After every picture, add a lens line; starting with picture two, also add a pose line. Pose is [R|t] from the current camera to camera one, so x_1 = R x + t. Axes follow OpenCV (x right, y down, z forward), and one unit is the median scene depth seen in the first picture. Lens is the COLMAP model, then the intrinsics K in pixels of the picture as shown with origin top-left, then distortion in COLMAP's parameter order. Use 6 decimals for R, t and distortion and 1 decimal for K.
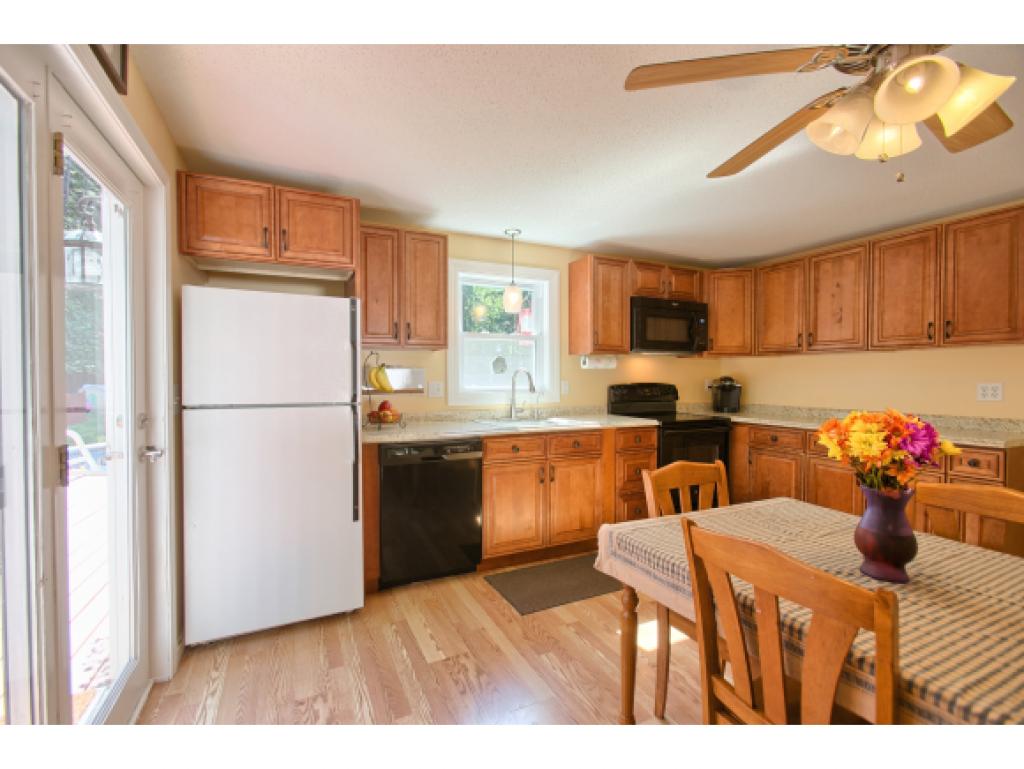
lens RADIAL K [[457.9, 0, 506.8], [0, 457.9, 385.9], [0, 0, 1]] dist [-0.012658, 0.006186]
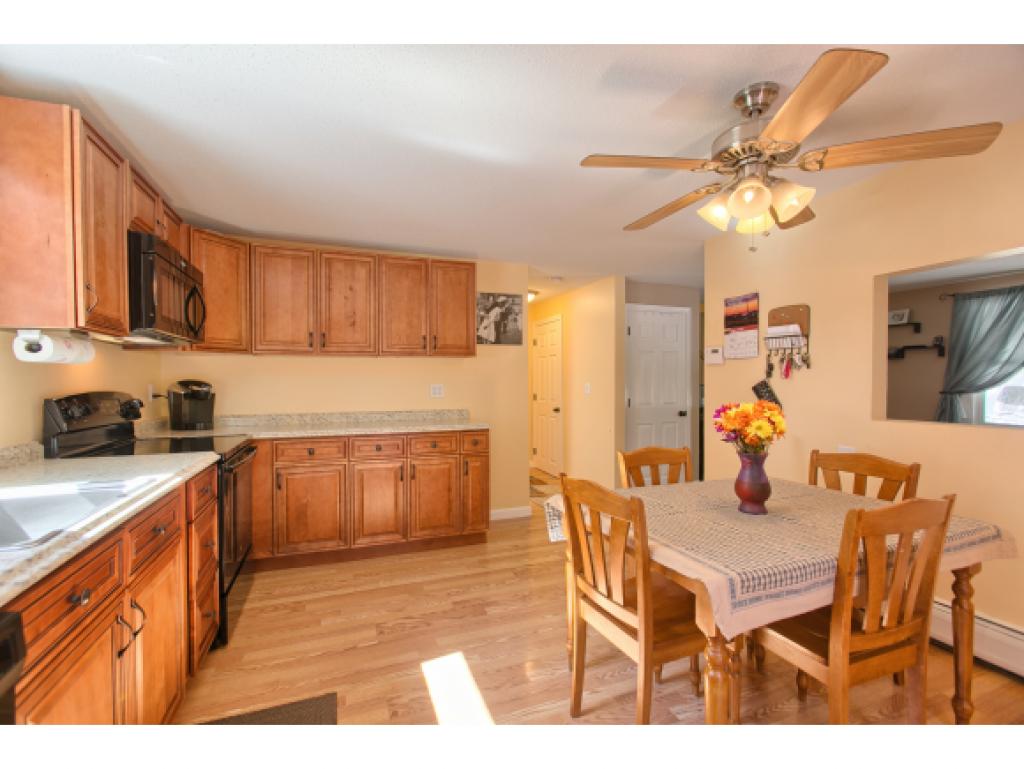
lens RADIAL K [[457.9, 0, 500.9], [0, 457.9, 382.7], [0, 0, 1]] dist [-0.012658, 0.006186]
pose [[0.080205, -0.005907, 0.996761, -0.240704], [0.022024, 0.999749, 0.004152, -0.010362], [-0.996535, 0.021620, 0.080315, 0.572625]]
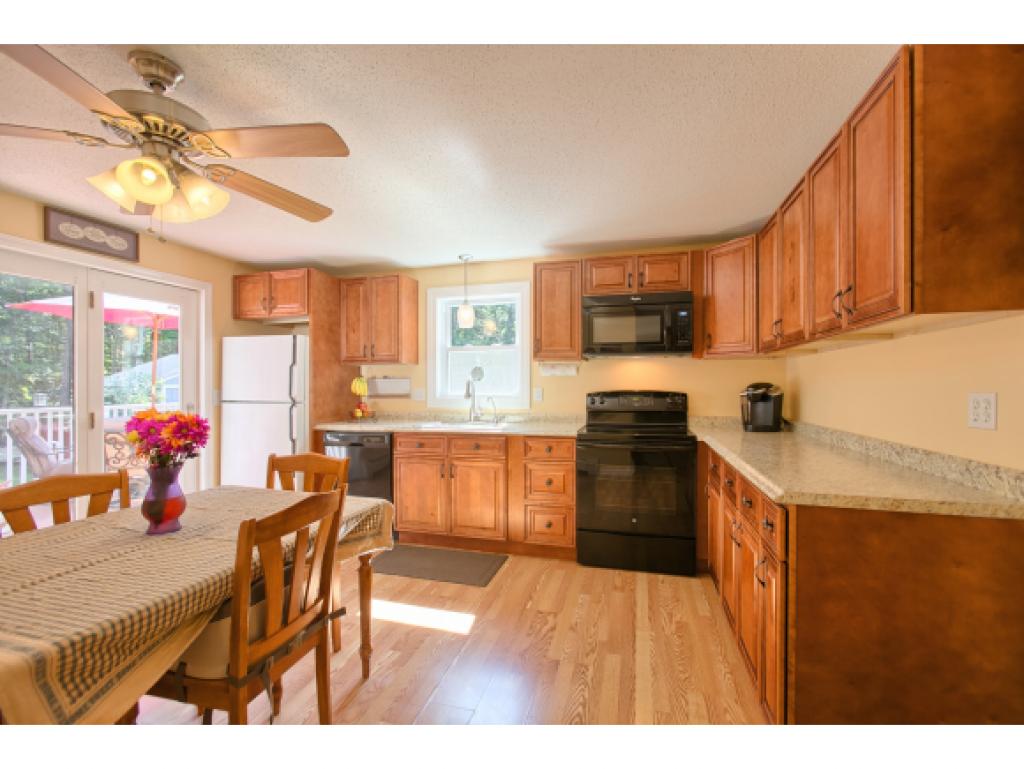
lens RADIAL K [[457.9, 0, 512.9], [0, 457.9, 387.8], [0, 0, 1]] dist [-0.012658, 0.006186]
pose [[0.753869, -0.000697, -0.657024, 0.846412], [-0.008027, 0.999915, -0.010270, -0.000594], [0.656975, 0.013016, 0.753800, 0.223477]]
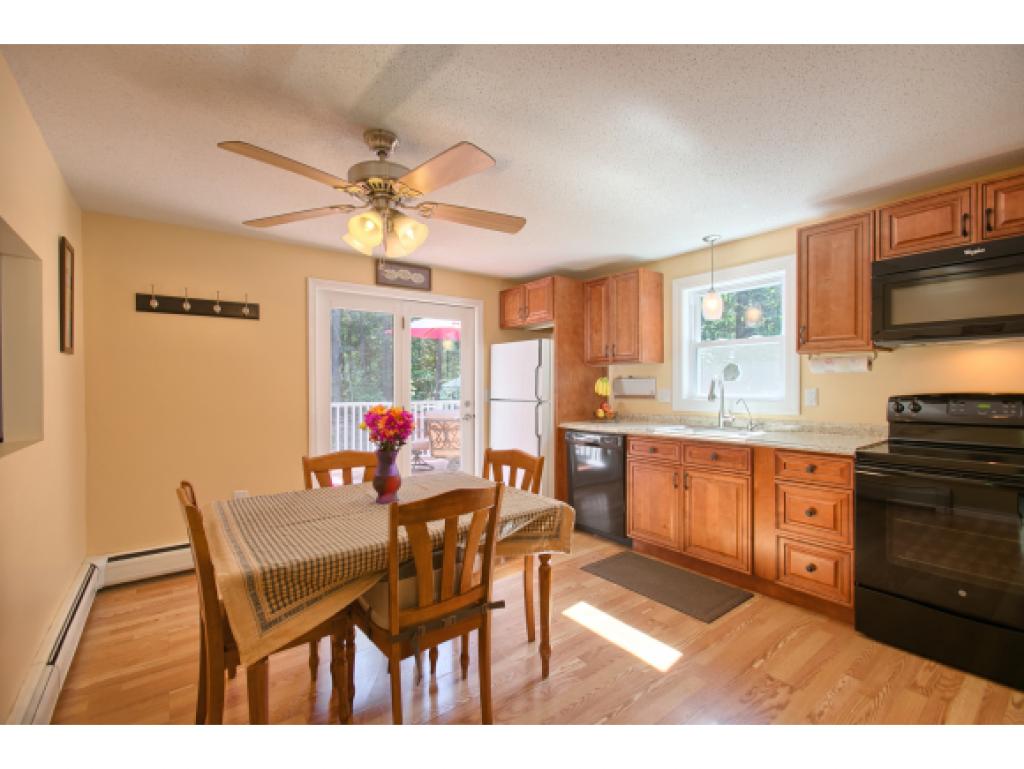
lens RADIAL K [[457.9, 0, 505.8], [0, 457.9, 386.2], [0, 0, 1]] dist [-0.012658, 0.006186]
pose [[0.206218, -0.002103, -0.978504, 0.884727], [-0.013523, 0.999896, -0.004999, -0.004655], [0.978413, 0.014264, 0.206169, 0.364308]]
